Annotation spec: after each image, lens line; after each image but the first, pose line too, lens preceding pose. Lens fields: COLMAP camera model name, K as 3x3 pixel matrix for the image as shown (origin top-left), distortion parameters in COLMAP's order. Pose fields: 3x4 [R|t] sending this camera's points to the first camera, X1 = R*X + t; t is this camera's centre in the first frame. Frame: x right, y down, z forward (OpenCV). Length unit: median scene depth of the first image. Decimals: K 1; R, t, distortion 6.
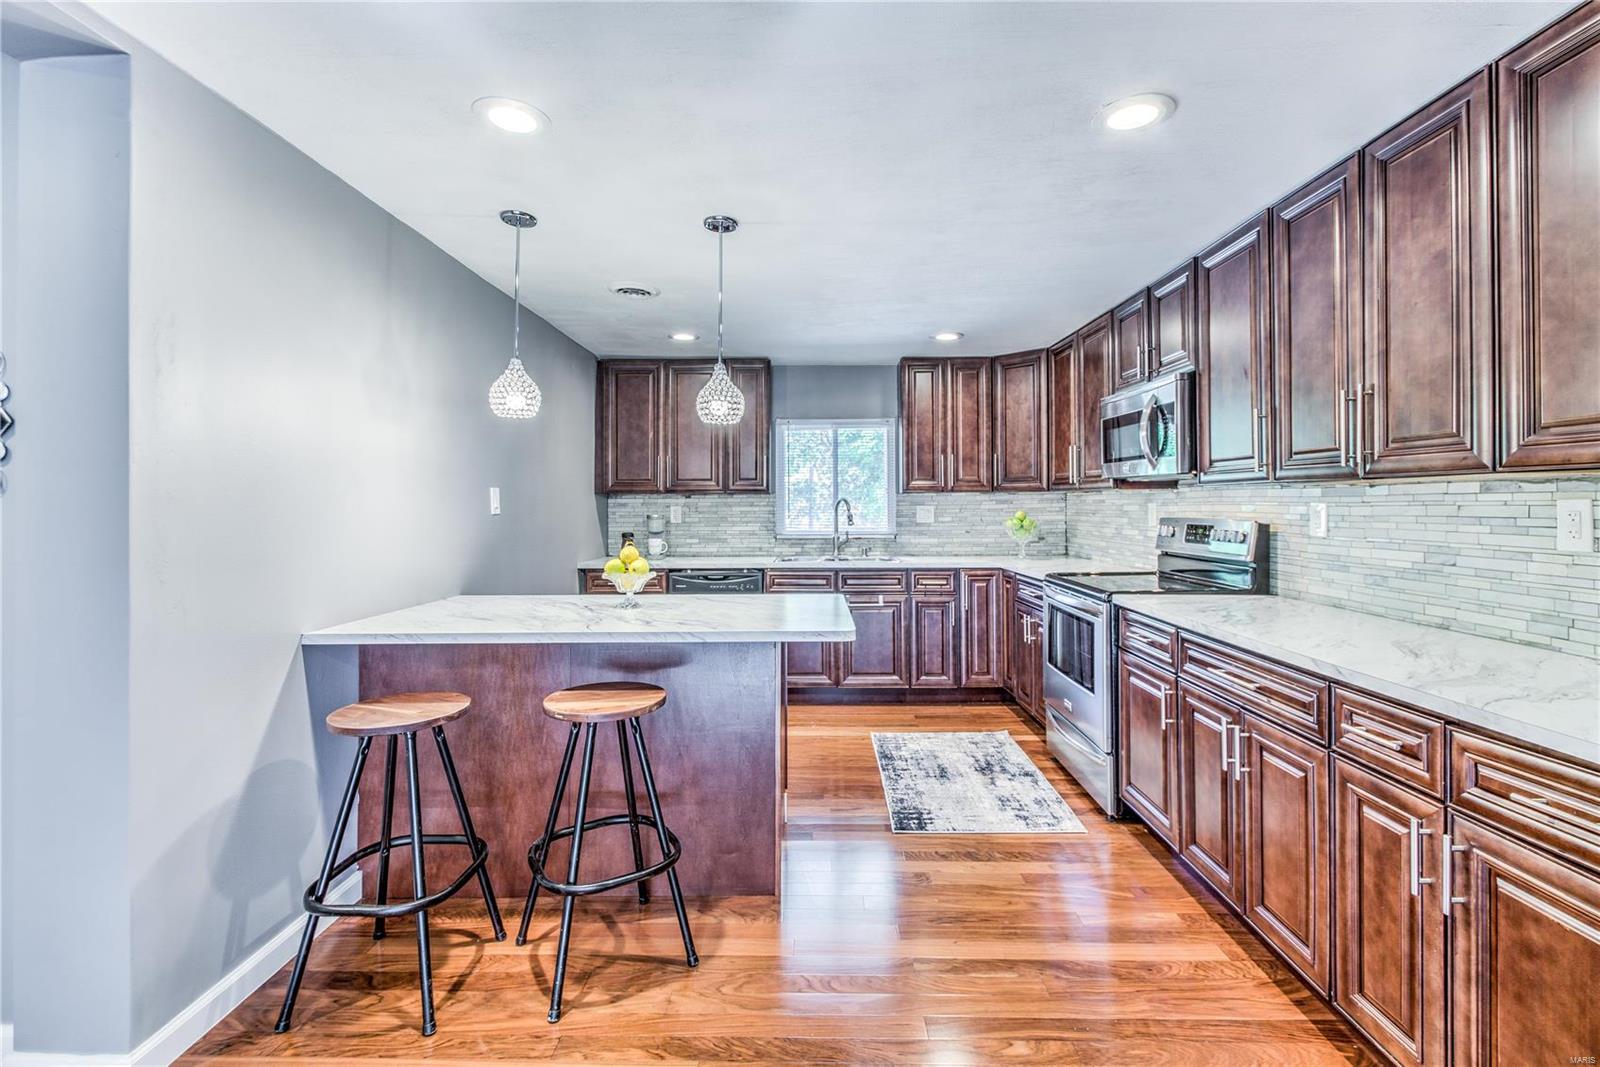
lens RADIAL K [[704.5, 0, 779.8], [0, 704.5, 499.6], [0, 0, 1]] dist [0.013708, -0.008328]
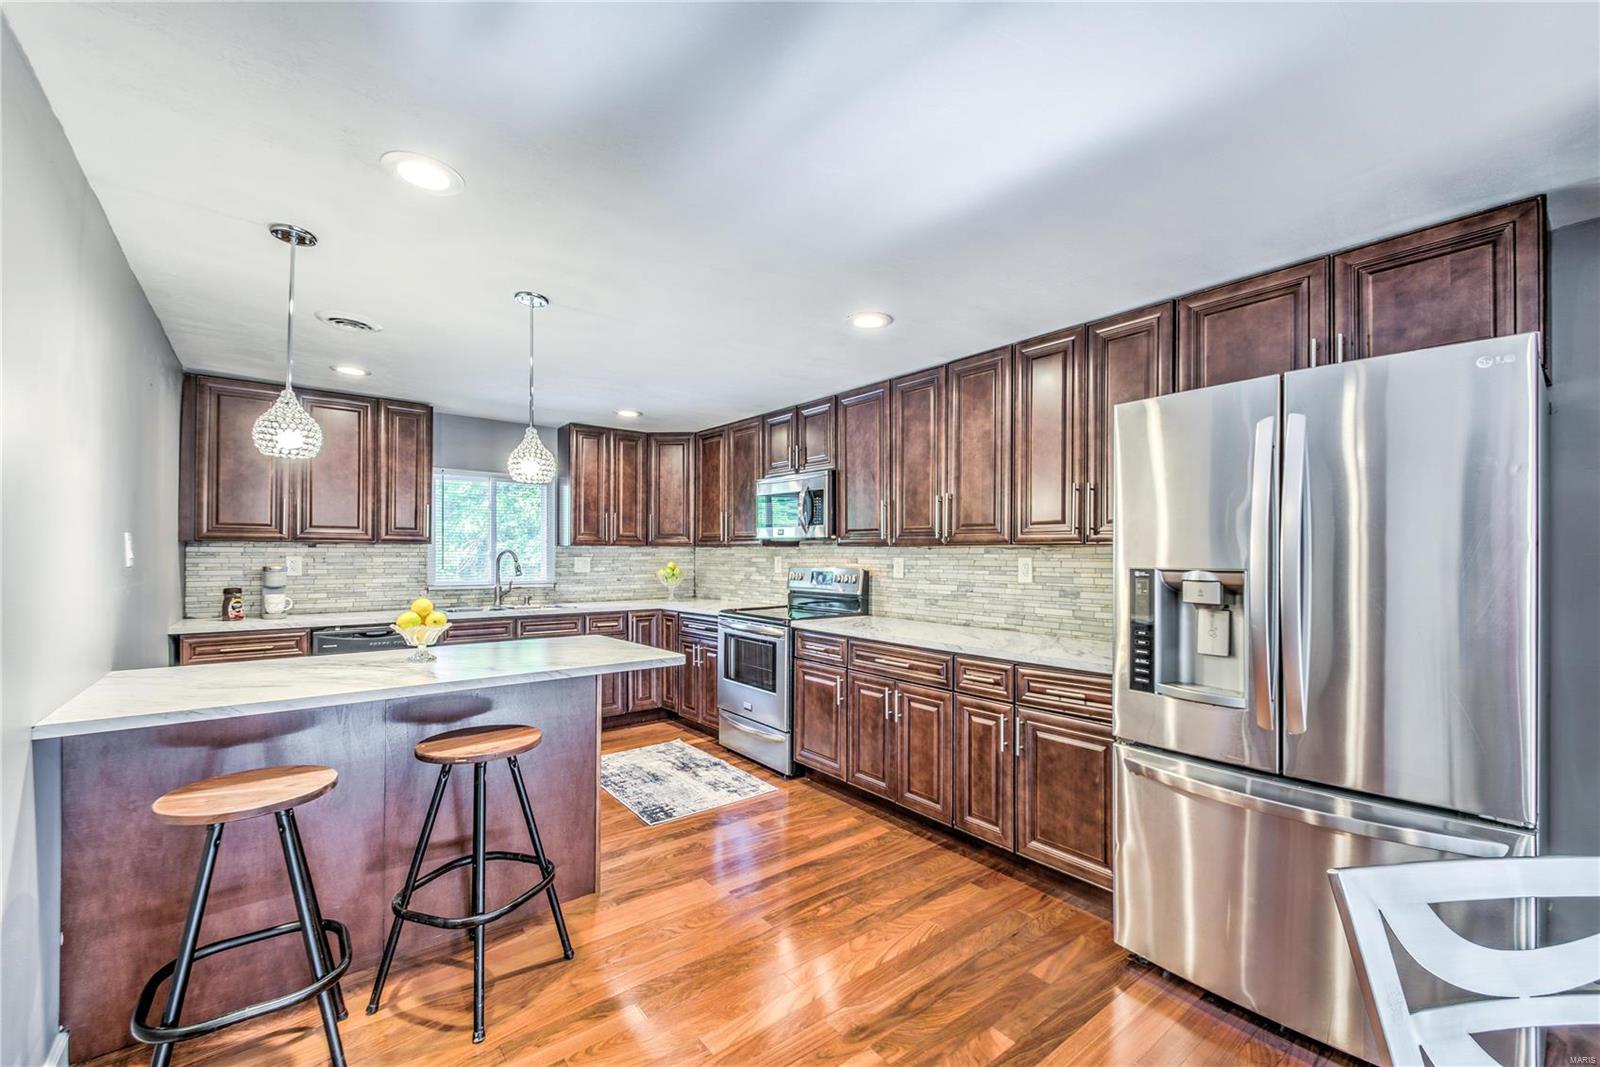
lens RADIAL K [[678.2, 0, 785.9], [0, 678.2, 549.2], [0, 0, 1]] dist [0.015783, -0.004990]
pose [[0.773630, 0.012004, 0.633524, -0.397818], [-0.011471, 0.999922, -0.004939, -0.004149], [-0.633534, -0.003446, 0.773707, -0.058095]]
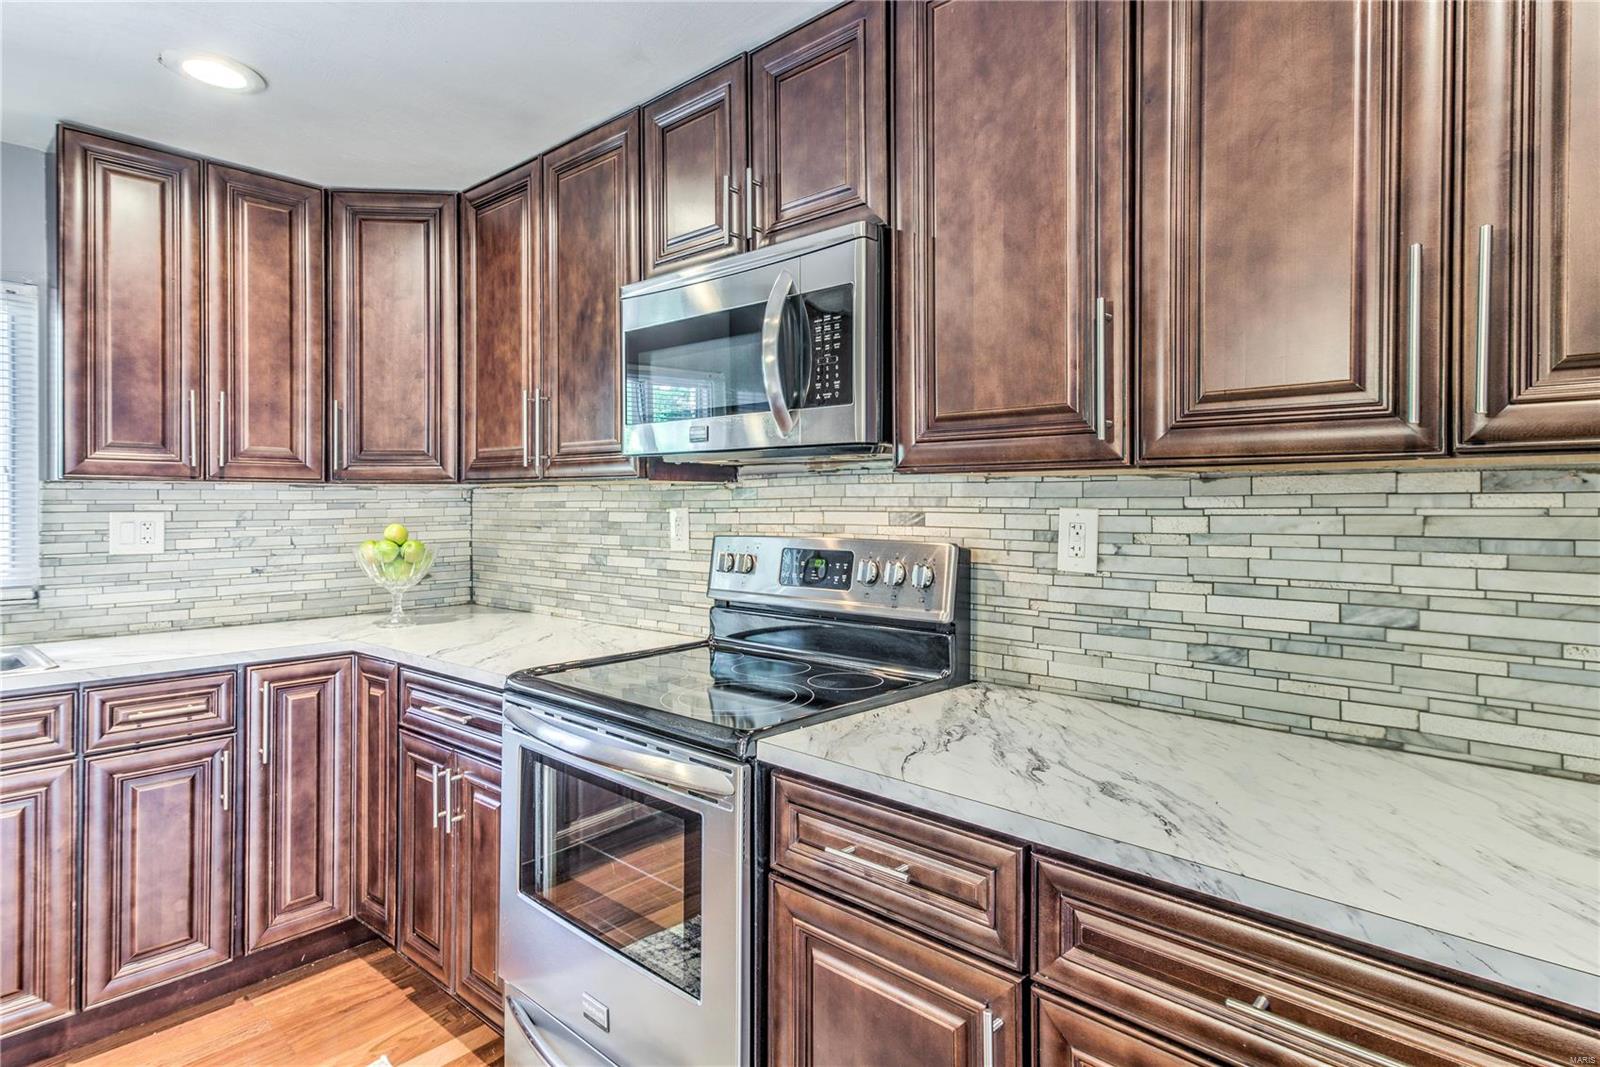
lens RADIAL K [[855.6, 0, 832.8], [0, 855.6, 504.2], [0, 0, 1]] dist [0.019383, 0.002004]
pose [[0.629616, 0.005603, 0.776886, 0.120122], [-0.007173, 0.999973, -0.001399, 0.002496], [-0.776873, -0.004692, 0.629639, 0.641329]]
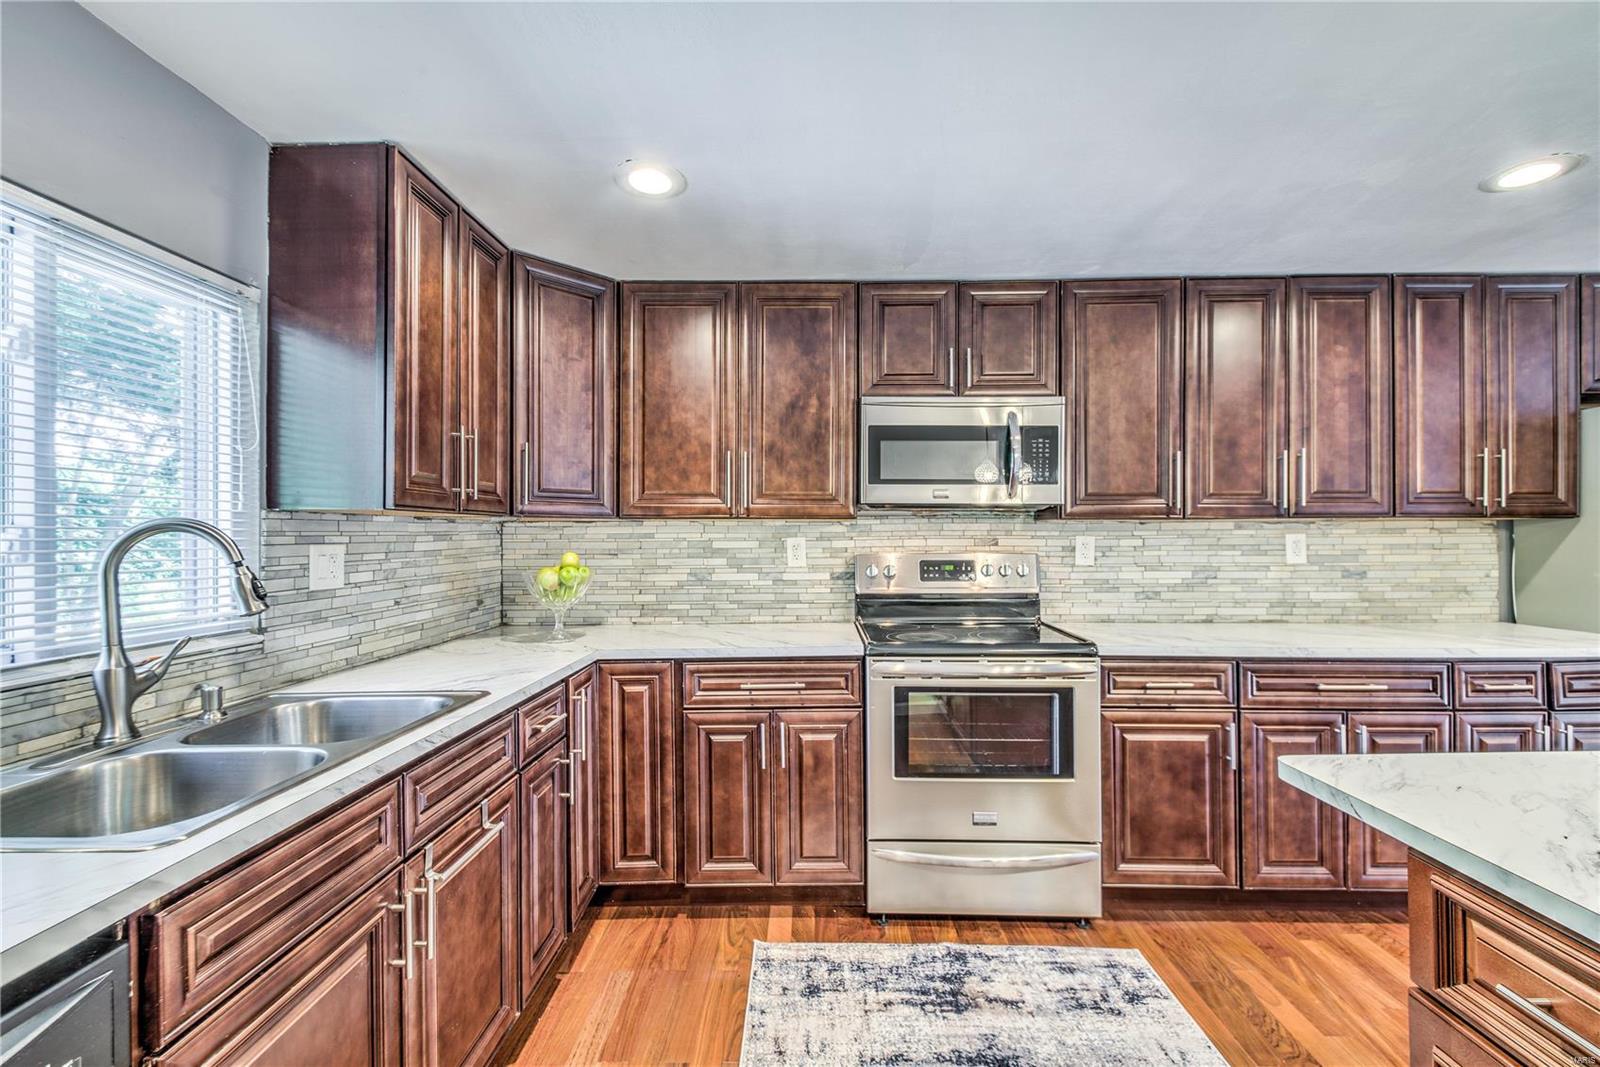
lens RADIAL K [[678.2, 0, 774.5], [0, 678.2, 531.3], [0, 0, 1]] dist [0.015783, -0.004990]
pose [[-0.028000, 0.012995, 0.999523, -0.308785], [-0.001106, 0.999914, -0.013032, 0.009883], [-0.999607, -0.001471, -0.027983, 1.350688]]
